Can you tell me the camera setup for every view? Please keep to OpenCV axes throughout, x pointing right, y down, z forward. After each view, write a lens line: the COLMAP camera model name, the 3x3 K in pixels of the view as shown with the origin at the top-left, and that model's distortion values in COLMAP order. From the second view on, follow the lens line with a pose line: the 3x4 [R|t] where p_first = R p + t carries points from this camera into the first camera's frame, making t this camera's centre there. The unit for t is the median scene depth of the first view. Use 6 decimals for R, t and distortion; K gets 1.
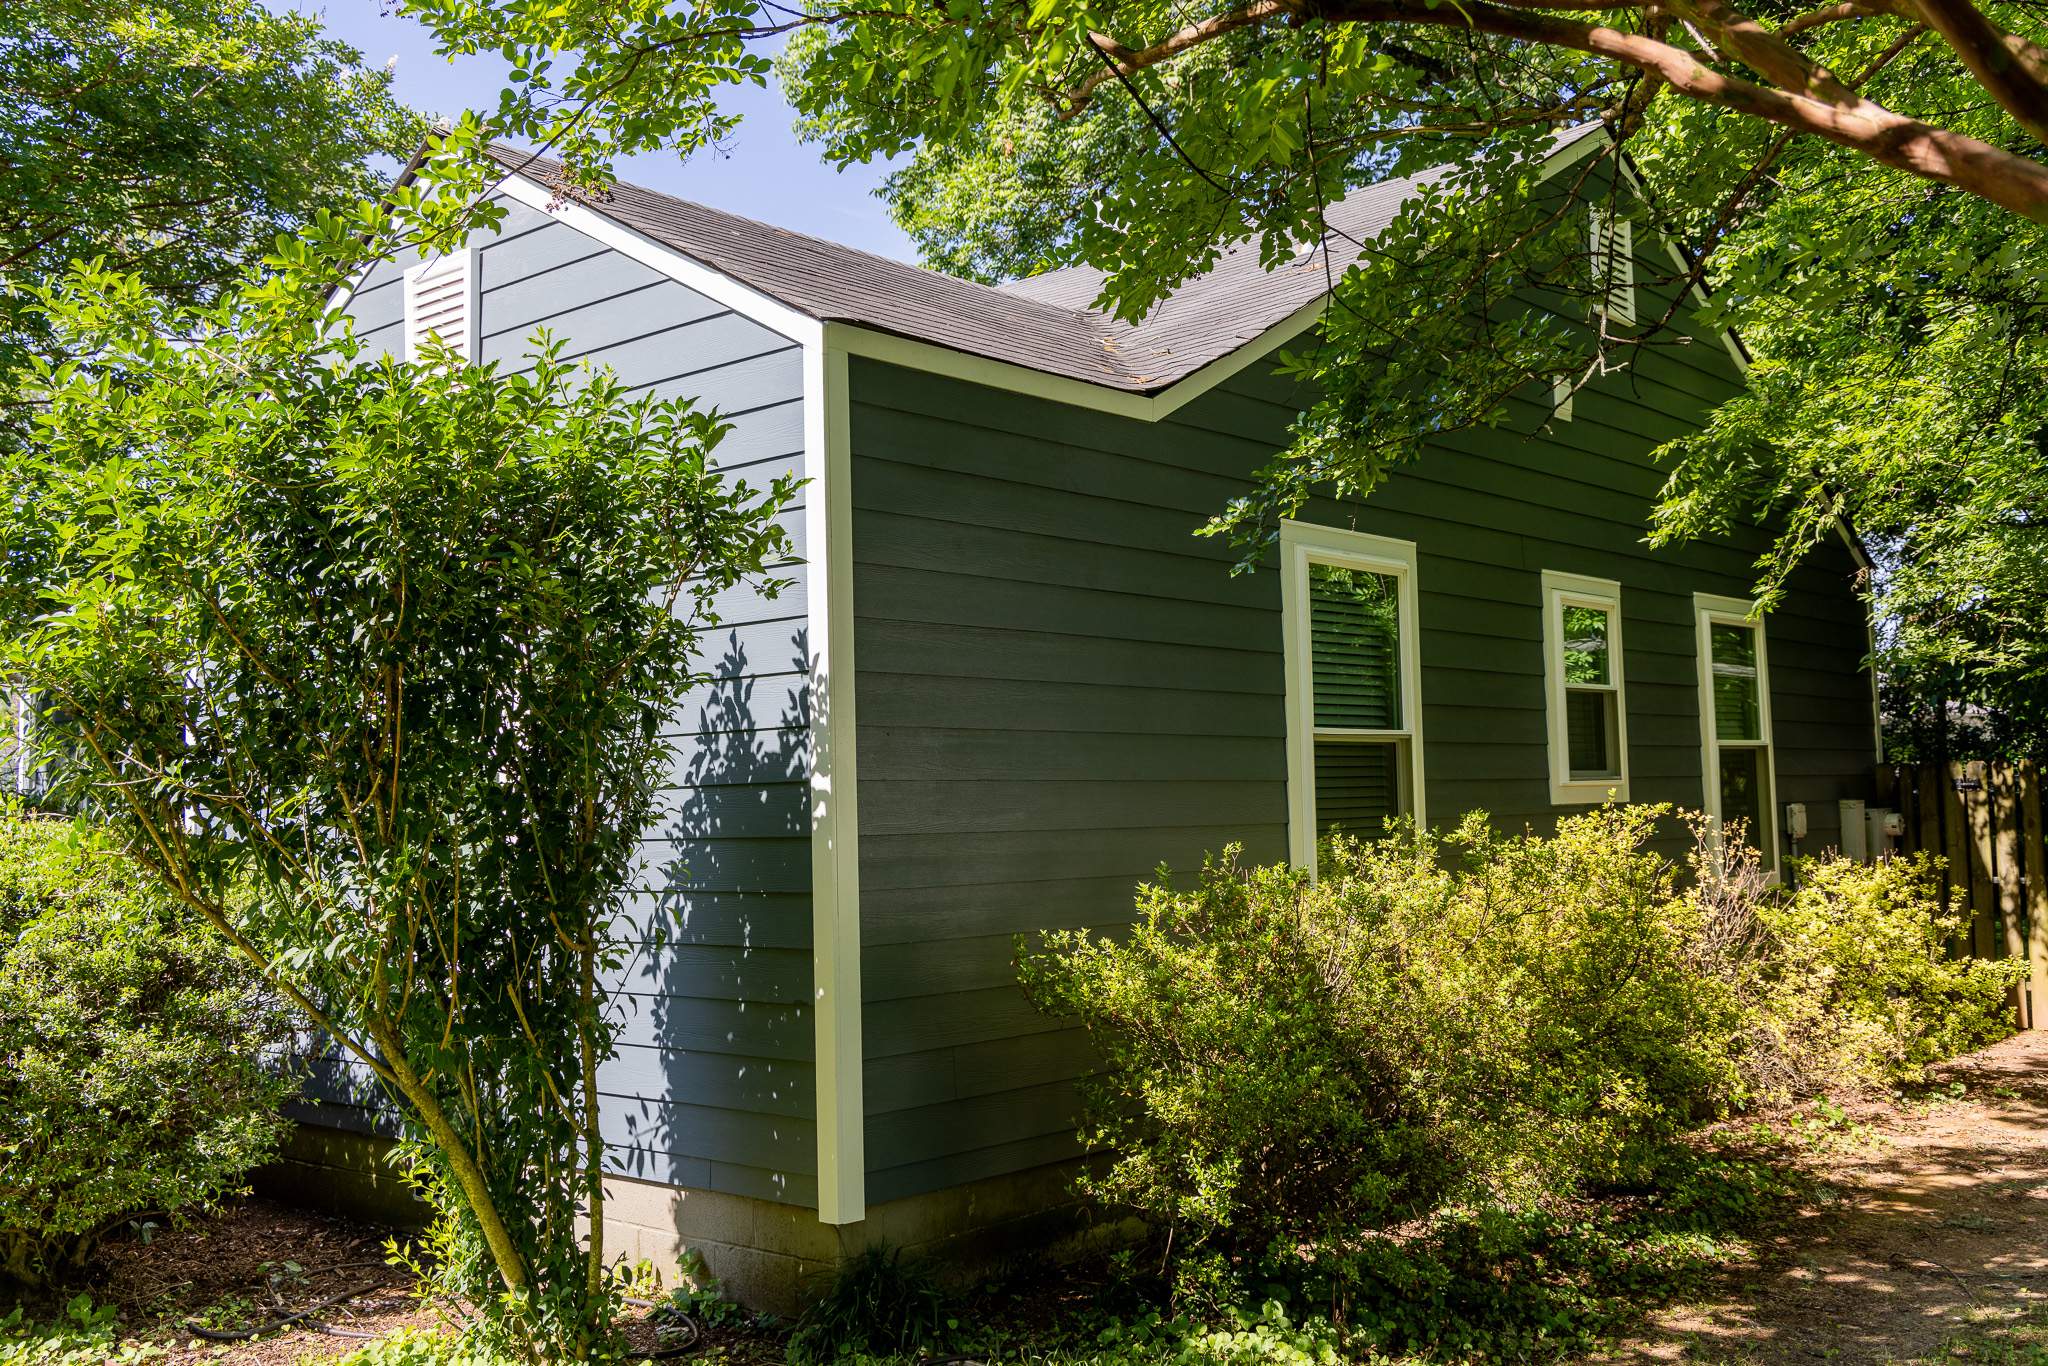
lens RADIAL K [[1876.5, 0, 1031.6], [0, 1876.5, 680.7], [0, 0, 1]] dist [0.018724, 0.000000]
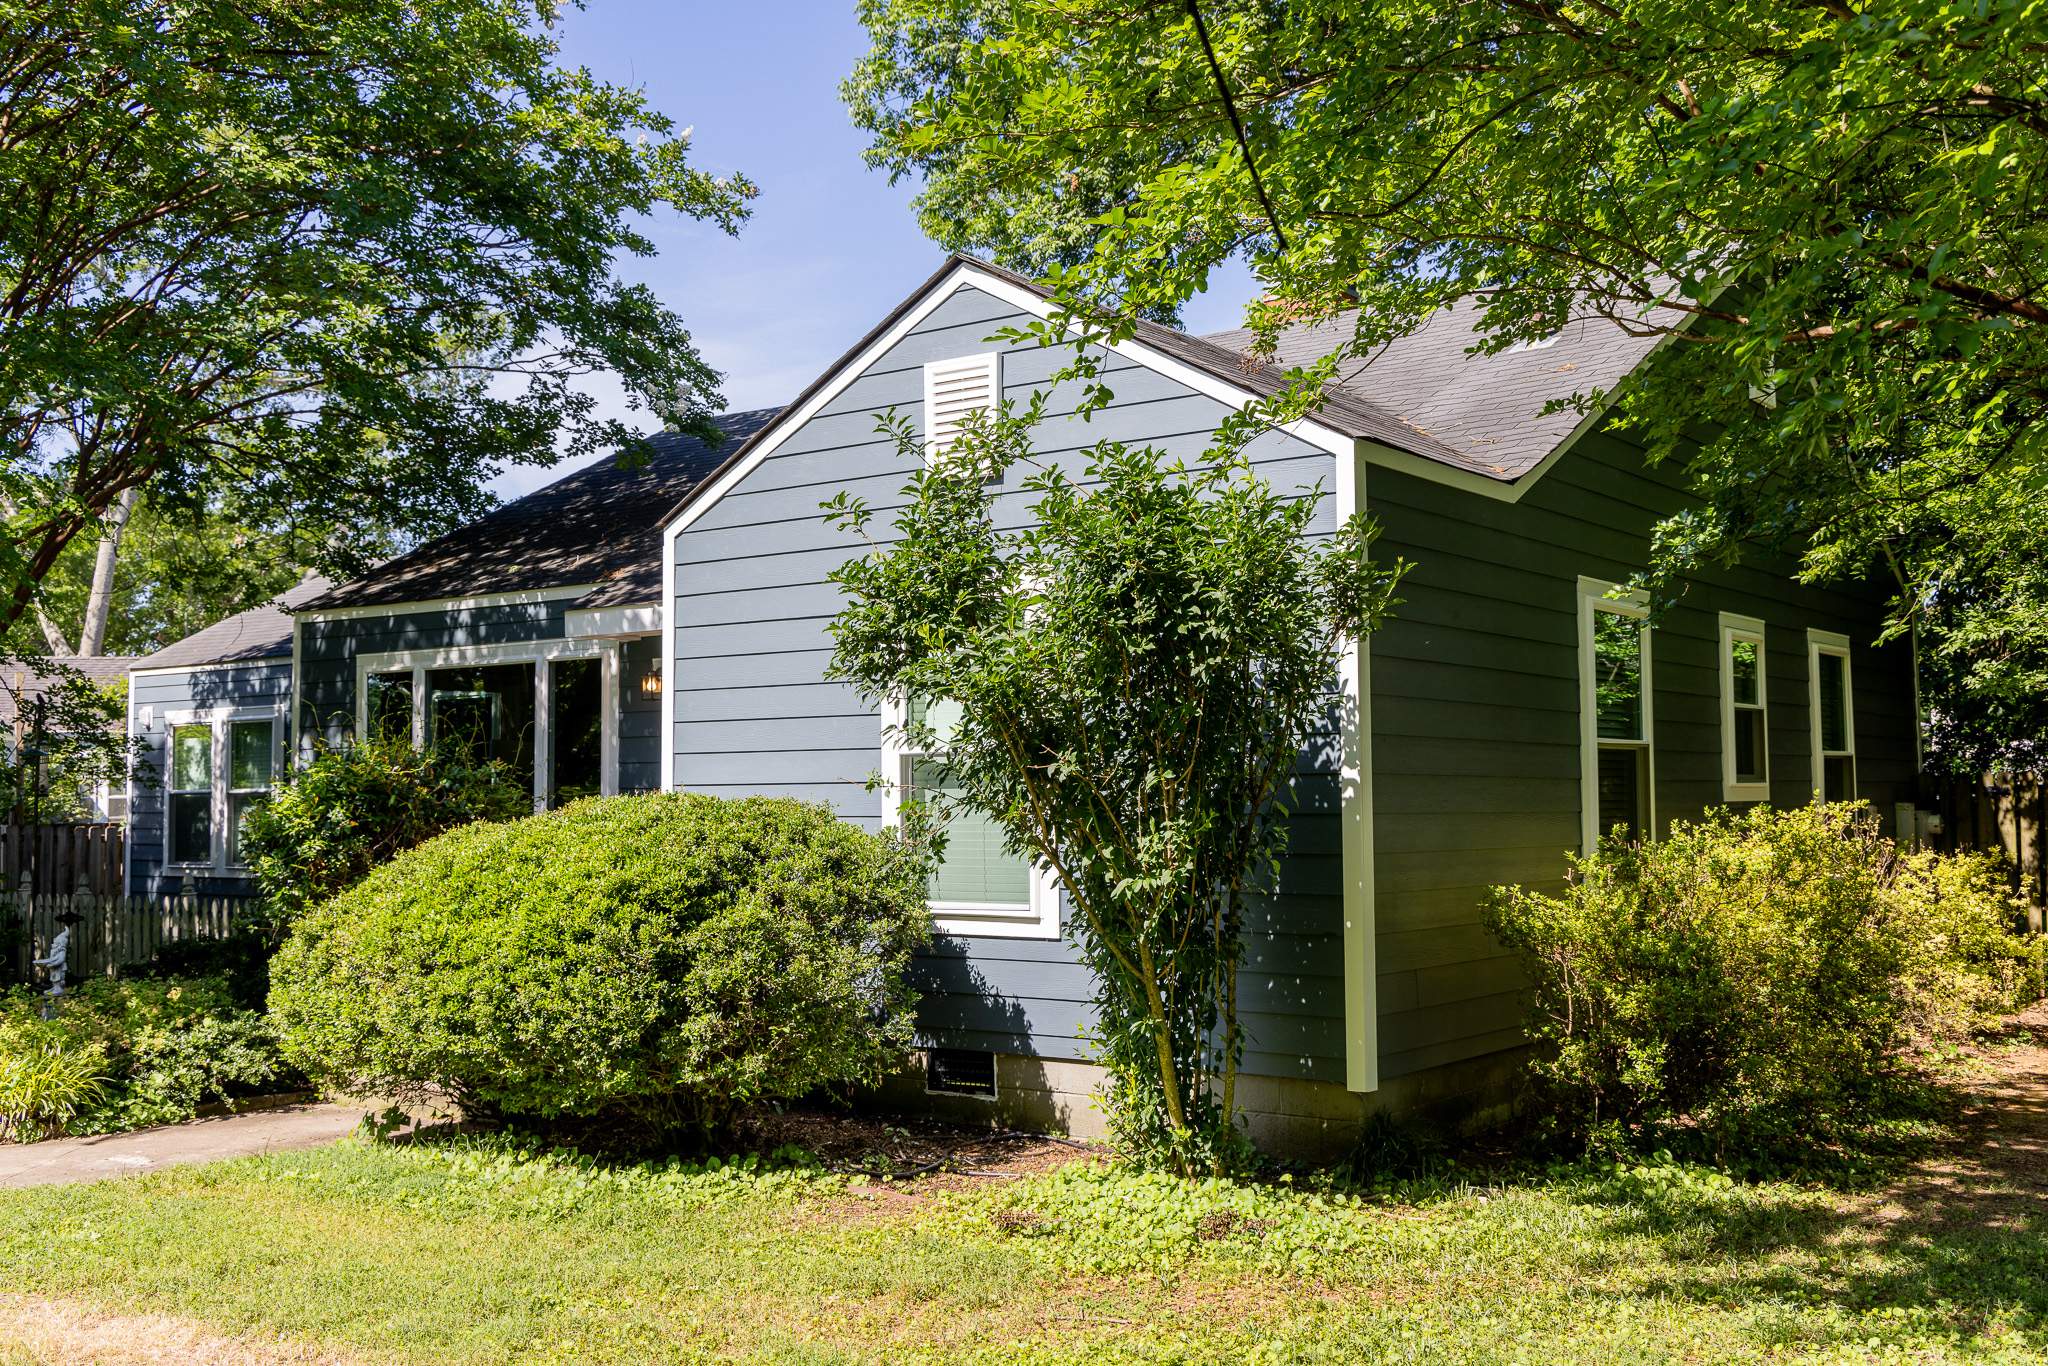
lens RADIAL K [[2064.8, 0, 980.0], [0, 2064.8, 672.3], [0, 0, 1]] dist [0.019006, 0.000000]
pose [[0.995875, 0.021884, 0.088056, -0.494034], [-0.022218, 0.999749, 0.002811, -0.017967], [-0.087972, -0.004756, 0.996112, -0.464016]]
